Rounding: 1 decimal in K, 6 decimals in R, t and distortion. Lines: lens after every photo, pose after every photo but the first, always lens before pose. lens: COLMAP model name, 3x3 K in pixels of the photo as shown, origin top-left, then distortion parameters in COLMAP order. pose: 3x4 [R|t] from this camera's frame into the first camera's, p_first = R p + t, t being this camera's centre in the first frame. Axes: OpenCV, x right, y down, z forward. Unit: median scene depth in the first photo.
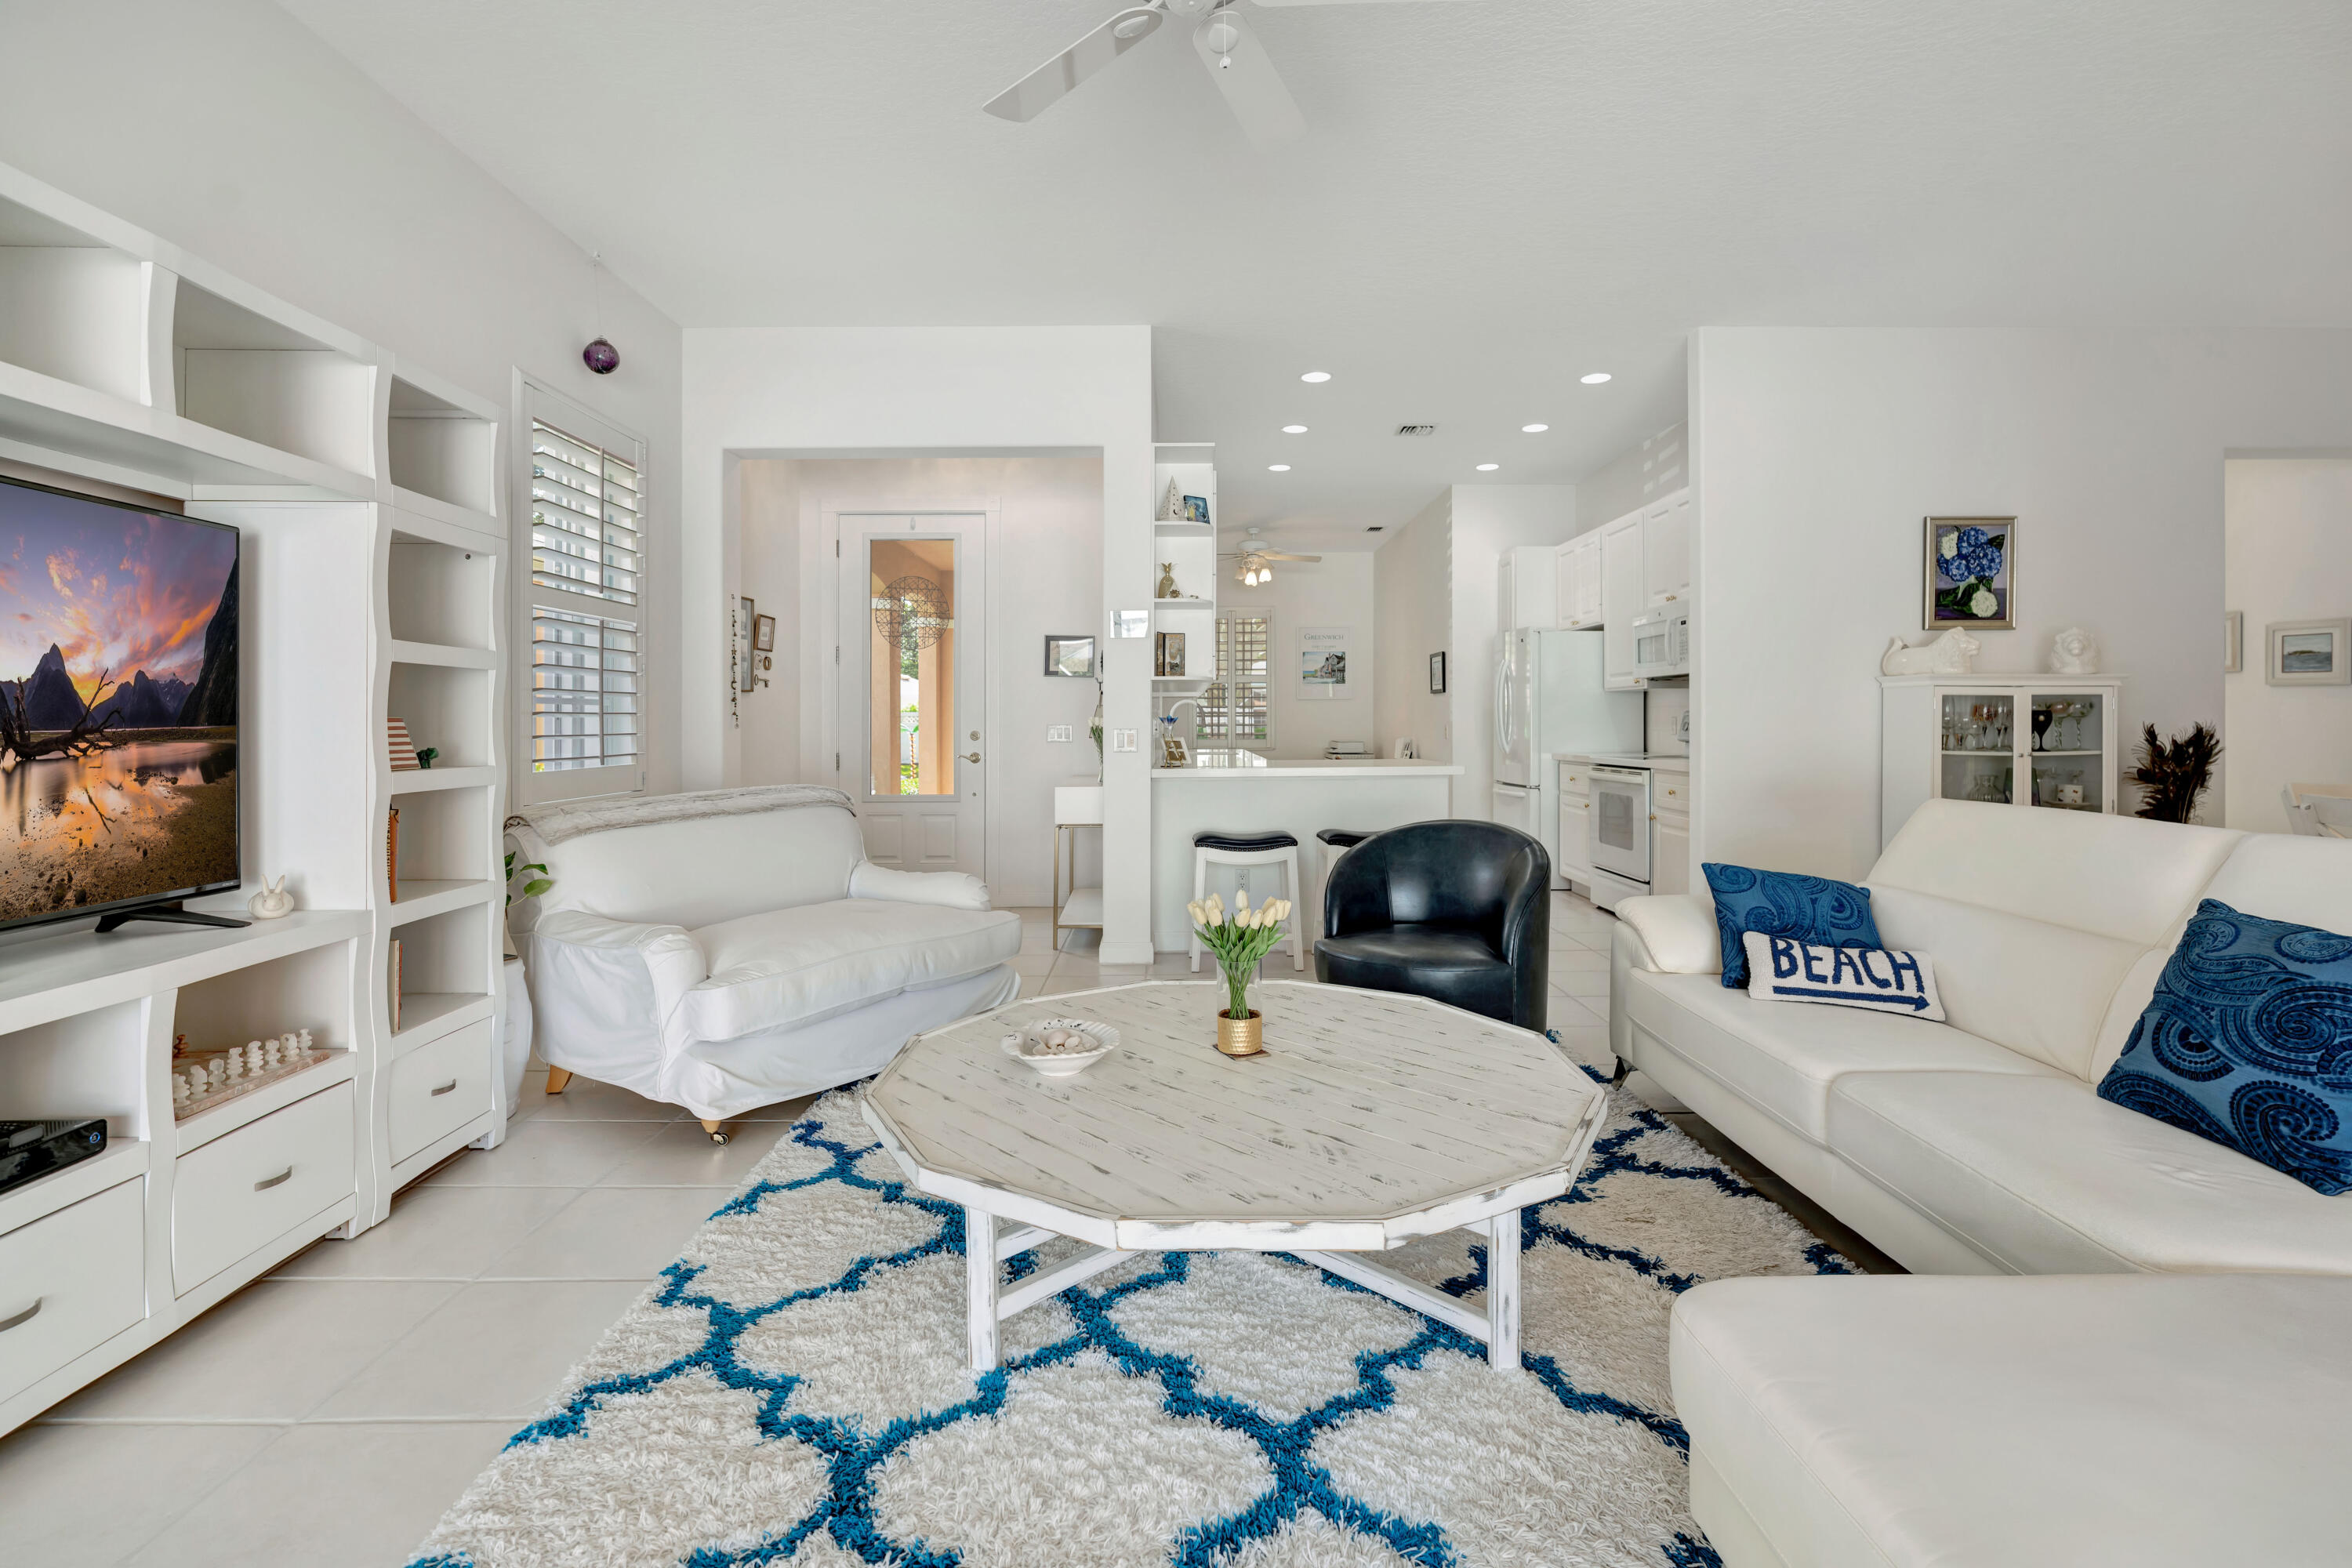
lens RADIAL K [[1076.3, 0, 1185.1], [0, 1076.3, 719.7], [0, 0, 1]] dist [-0.022438, 0.010209]
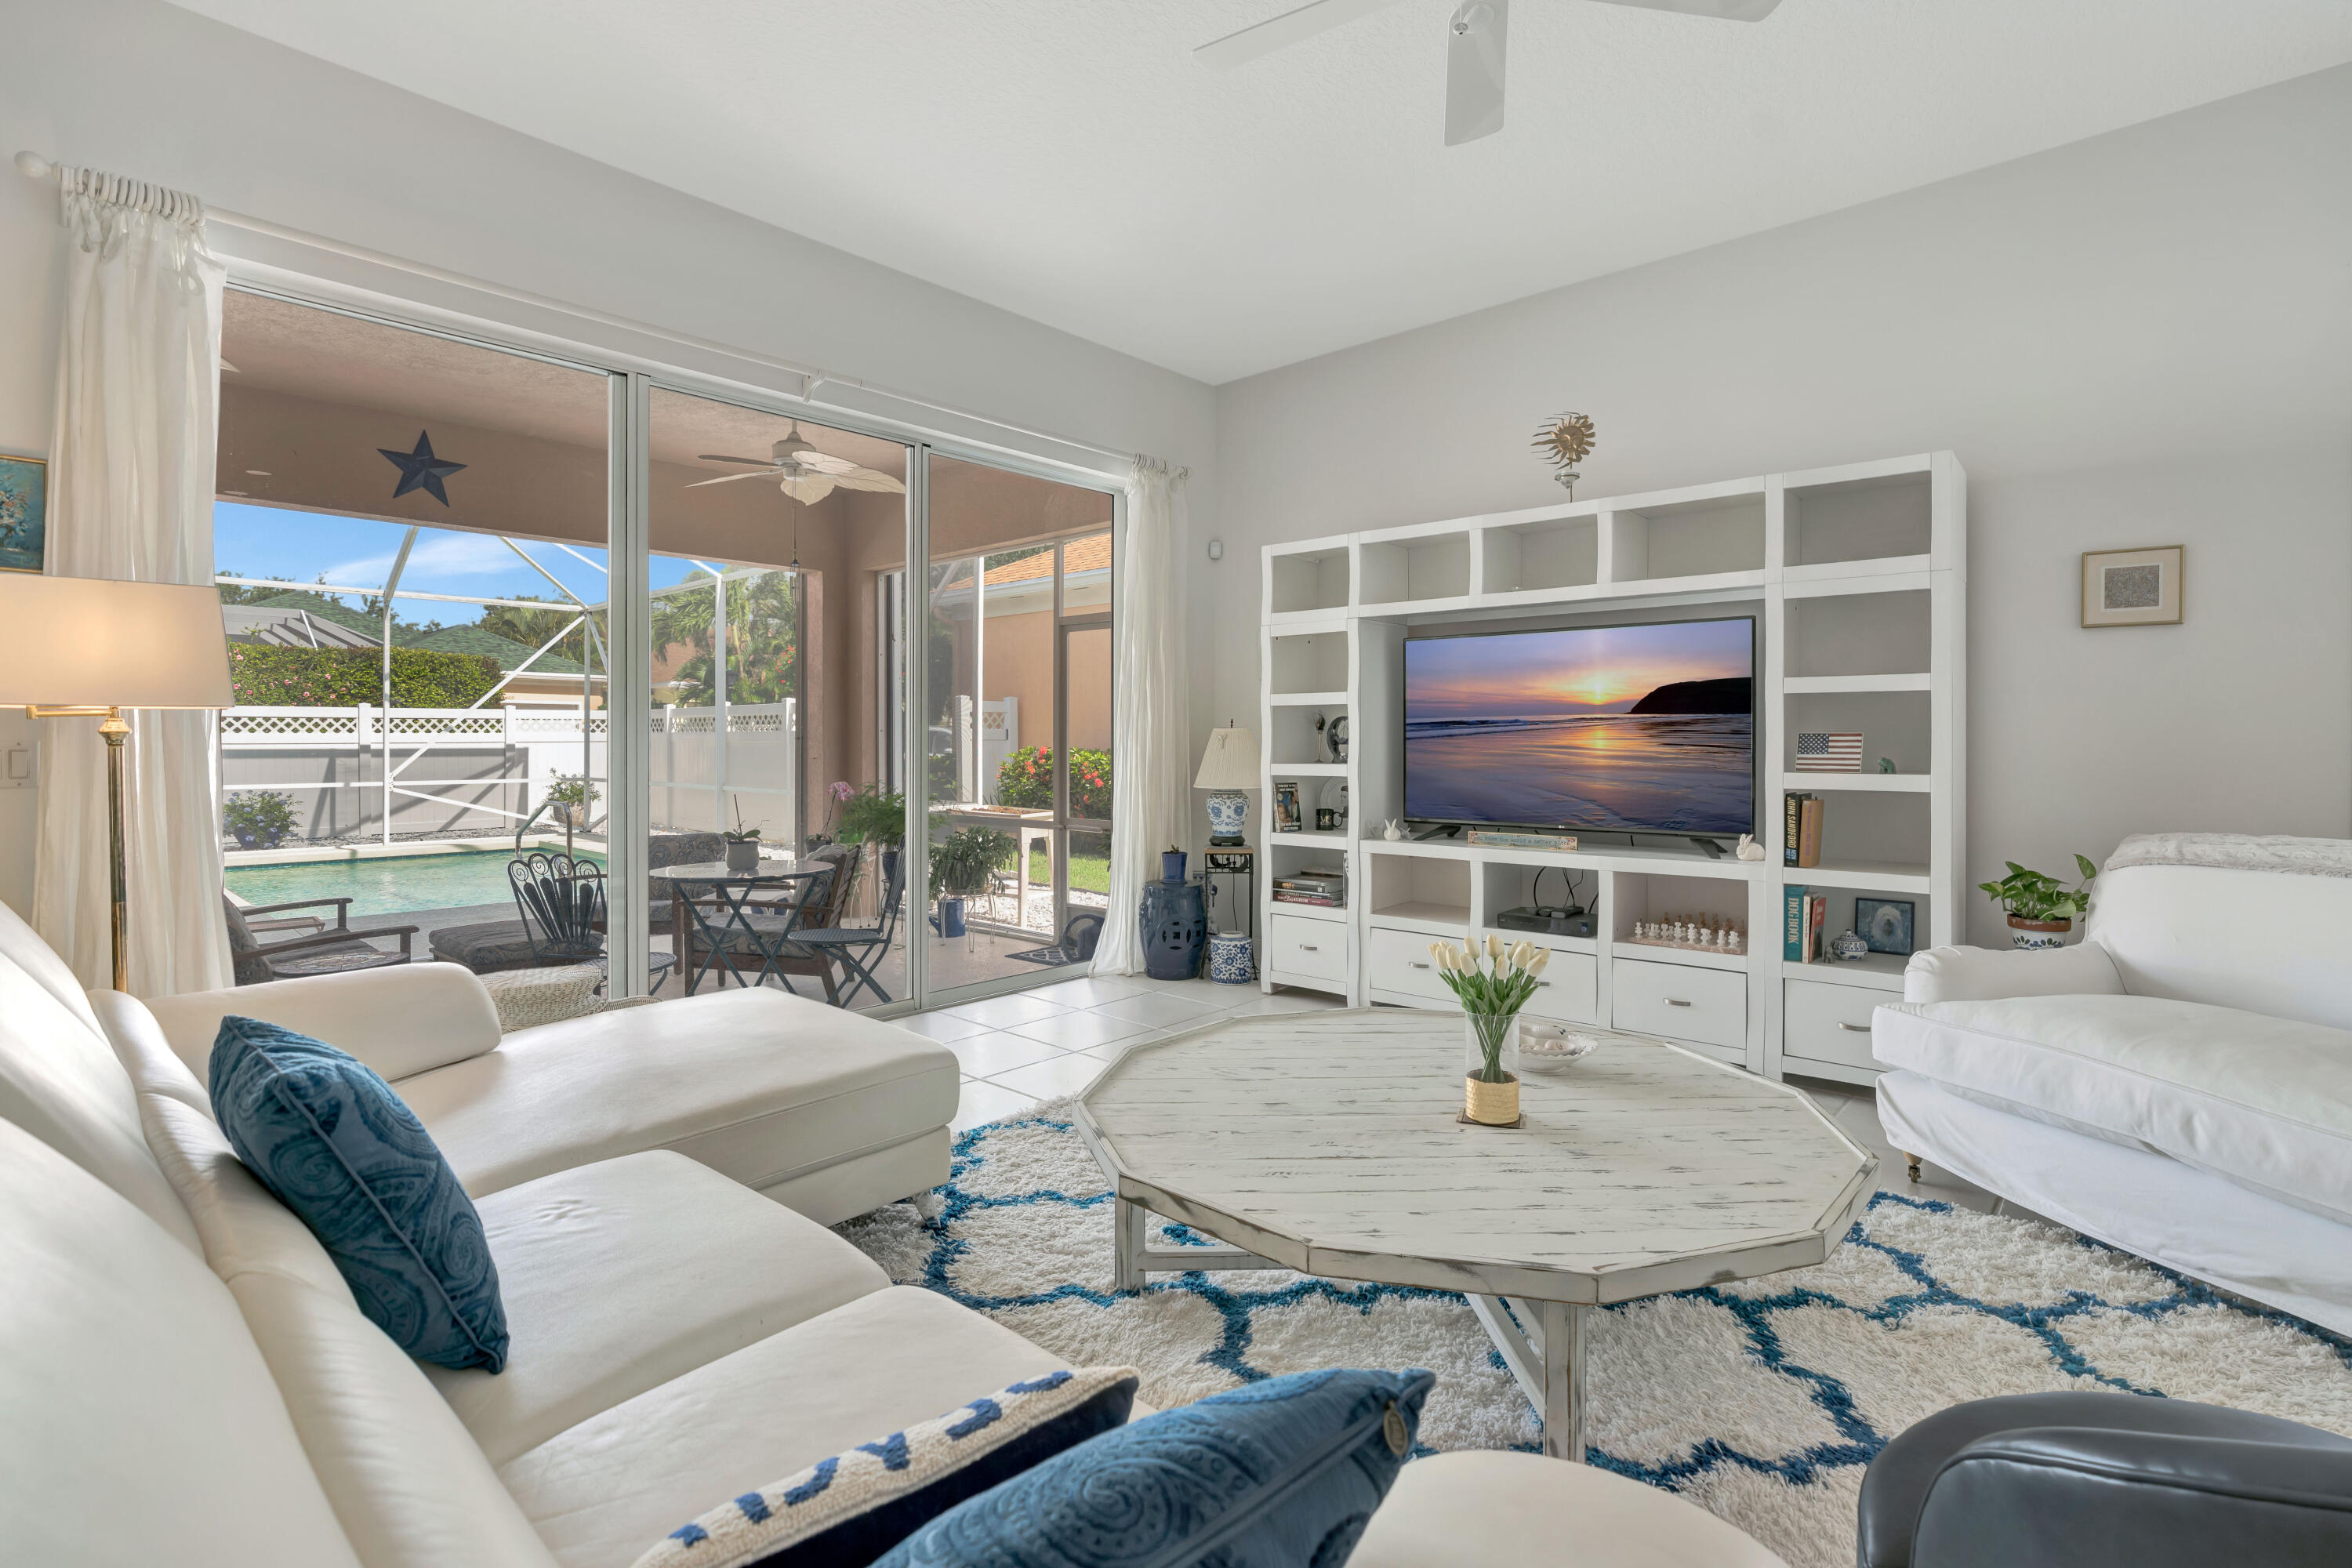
lens RADIAL K [[1097.7, 0, 1166.8], [0, 1097.7, 747.4], [0, 0, 1]] dist [-0.006376, -0.000483]
pose [[-0.683622, 0.010982, -0.729753, 0.781247], [0.005868, 0.999937, 0.009551, -0.001791], [0.729812, 0.002247, -0.683644, 1.261916]]
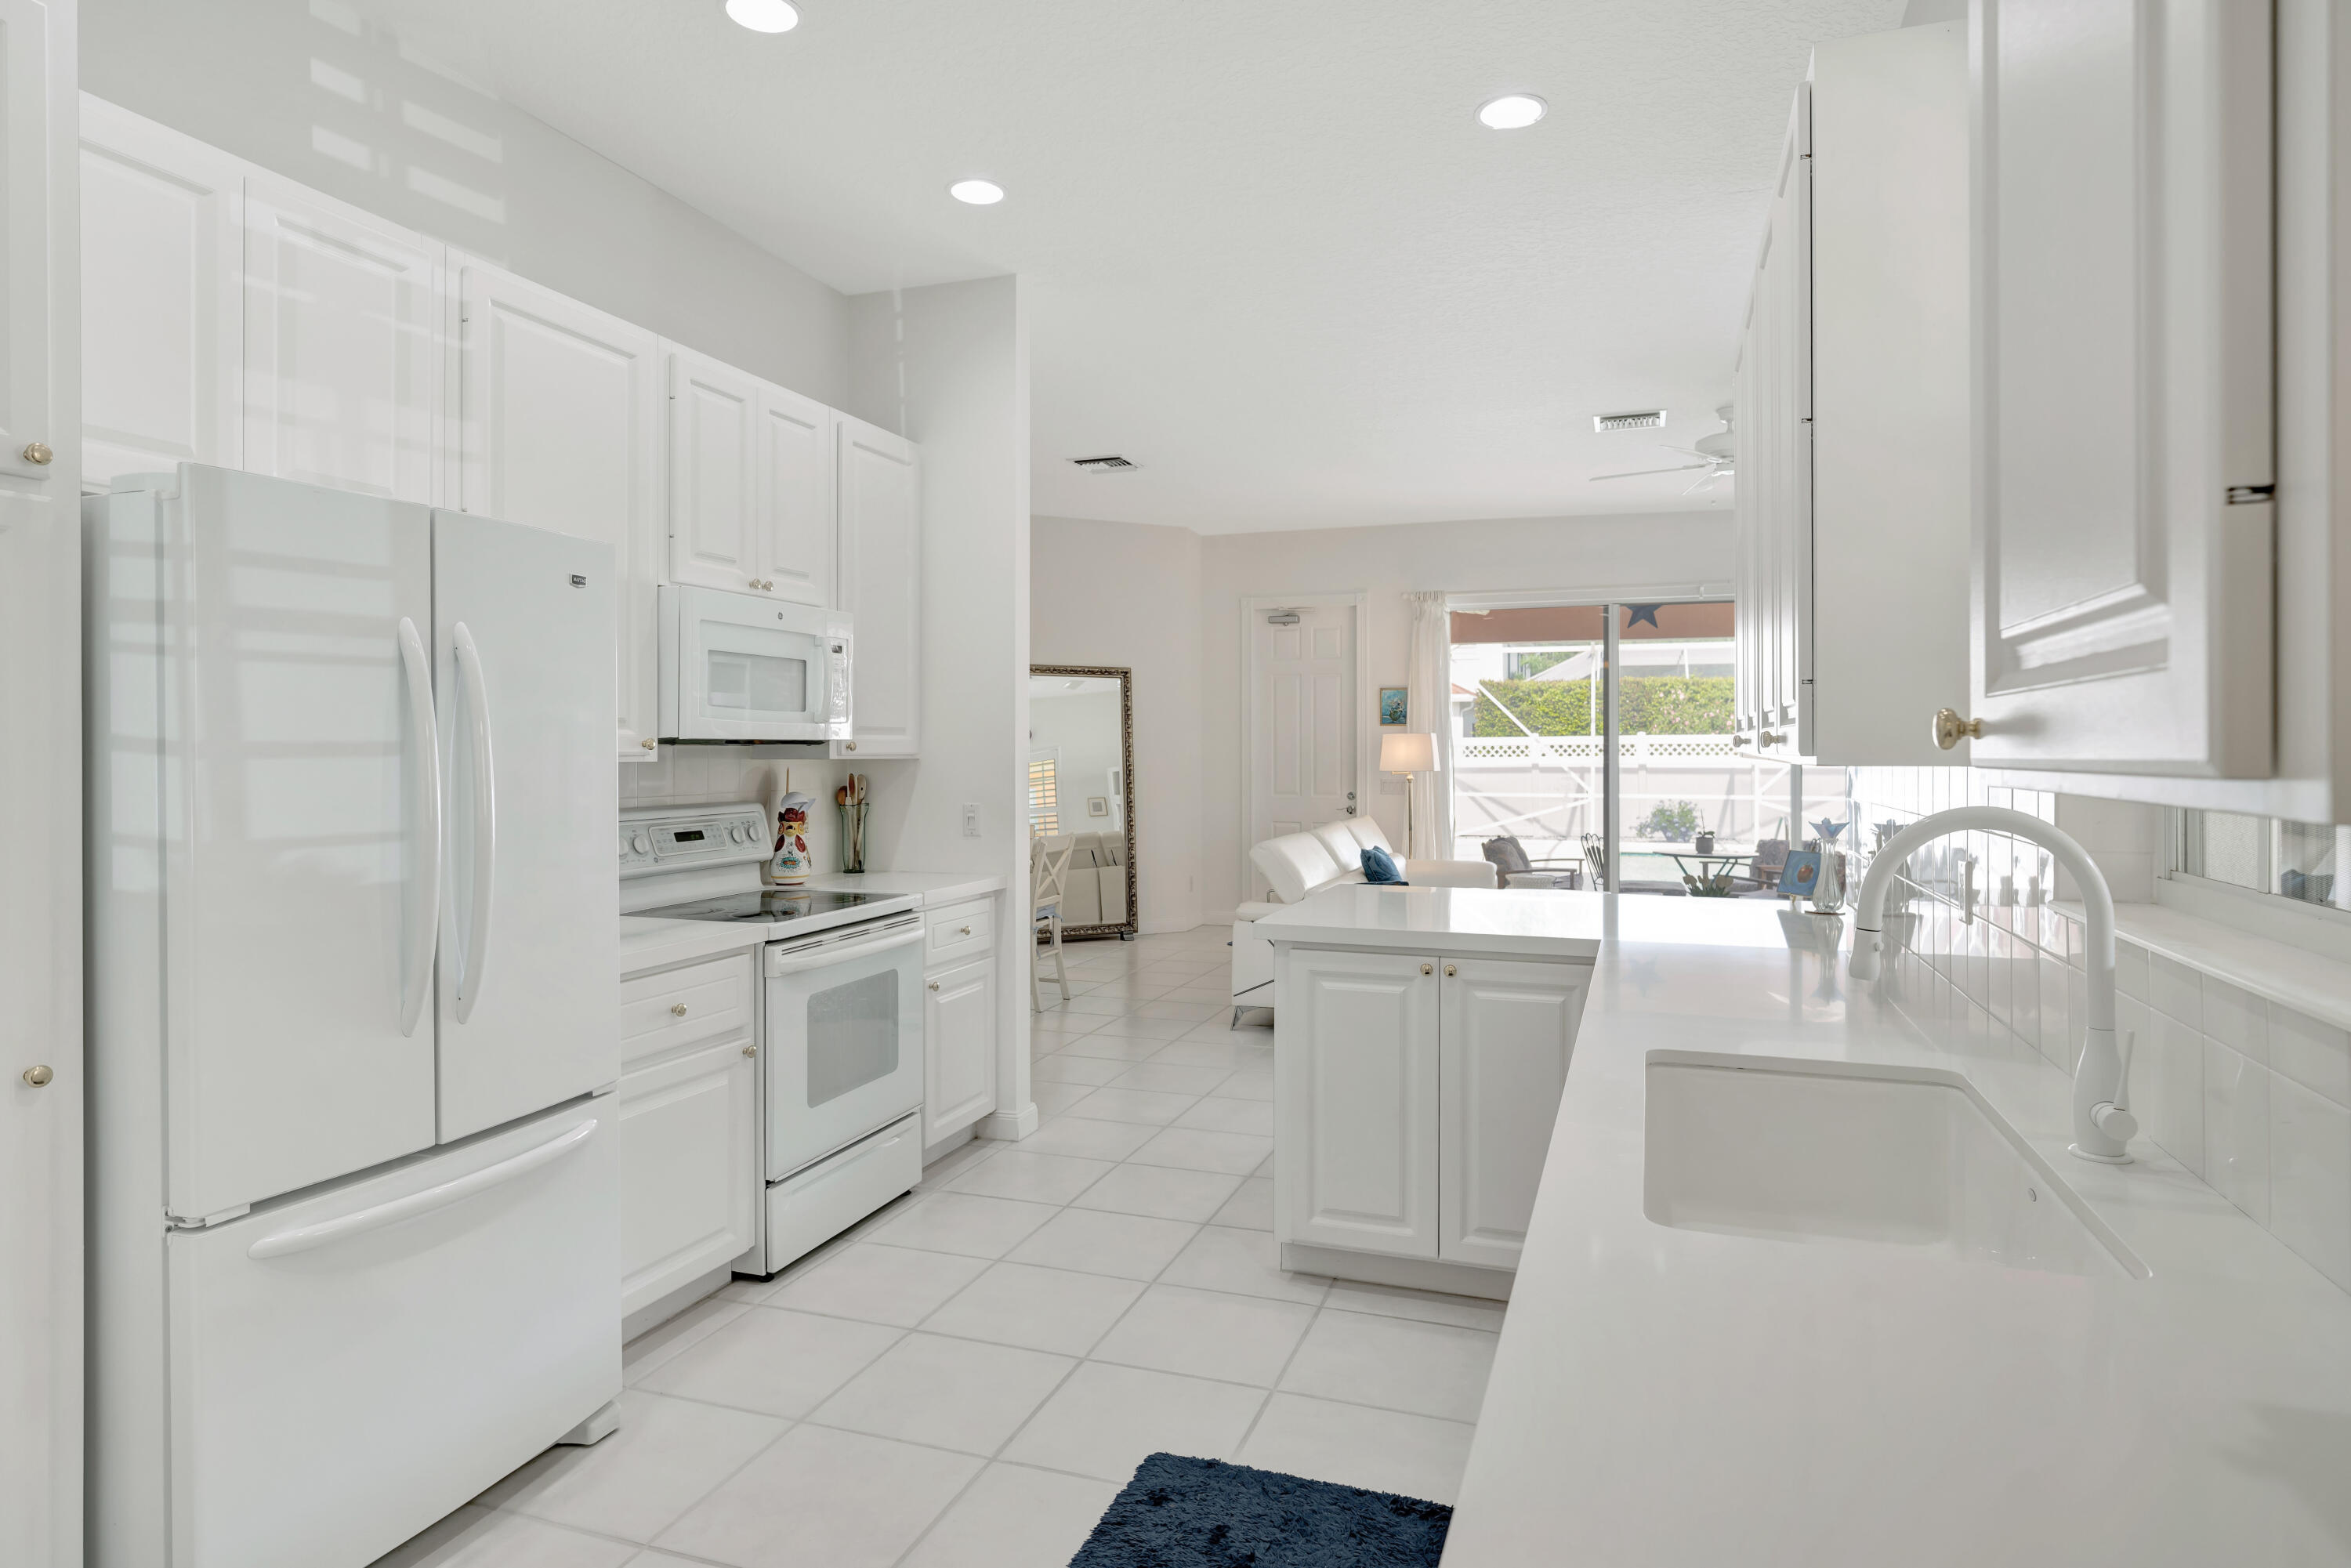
lens RADIAL K [[1323.8, 0, 1174.5], [0, 1323.8, 753.5], [0, 0, 1]] dist [-0.002550, -0.000199]
pose [[-0.941454, 0.003487, 0.337123, 0.138691], [0.003815, 0.999993, 0.000310, -0.076750], [-0.337120, 0.001578, -0.941460, 3.483339]]
